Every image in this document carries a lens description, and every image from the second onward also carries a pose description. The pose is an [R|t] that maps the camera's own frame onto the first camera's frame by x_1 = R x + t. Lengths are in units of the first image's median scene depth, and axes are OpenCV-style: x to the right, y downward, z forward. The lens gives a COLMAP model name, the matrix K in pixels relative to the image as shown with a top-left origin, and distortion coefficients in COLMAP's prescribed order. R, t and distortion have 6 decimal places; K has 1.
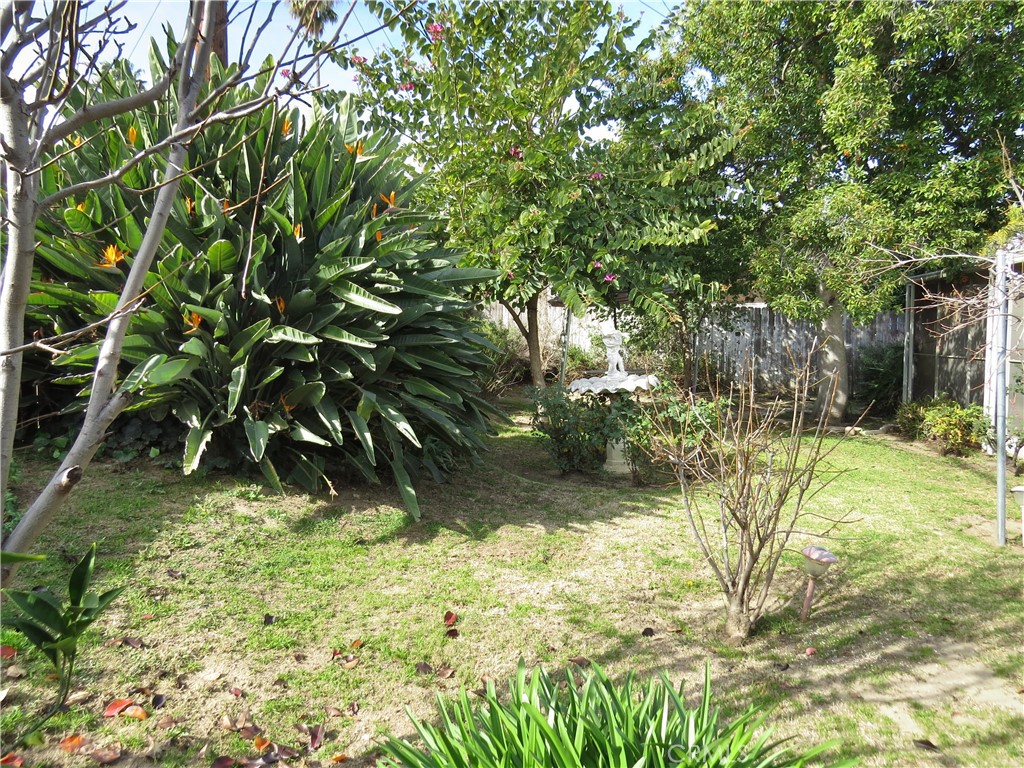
lens RADIAL K [[744.5, 0, 510.9], [0, 744.5, 384.2], [0, 0, 1]] dist [-0.028198, 0.000469]
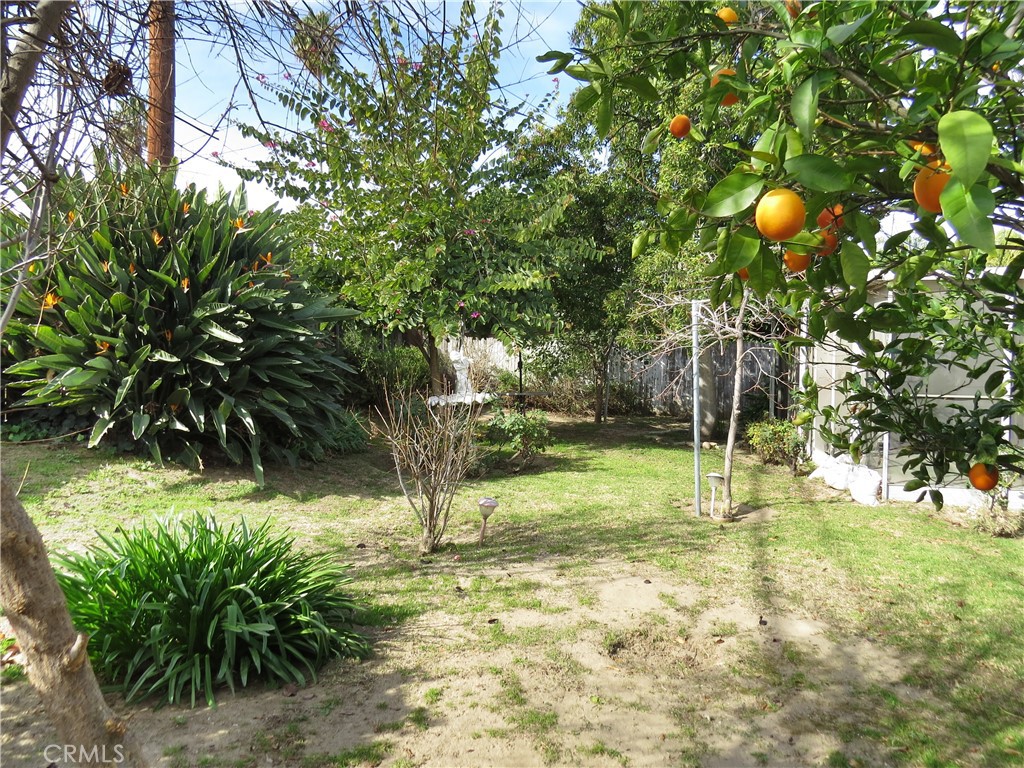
lens RADIAL K [[744.5, 0, 512.9], [0, 744.5, 383.5], [0, 0, 1]] dist [-0.028198, 0.000469]
pose [[0.999795, 0.013623, -0.014985, 0.384726], [-0.014188, 0.999168, -0.038234, 0.032194], [0.014452, 0.038439, 0.999156, -0.424927]]
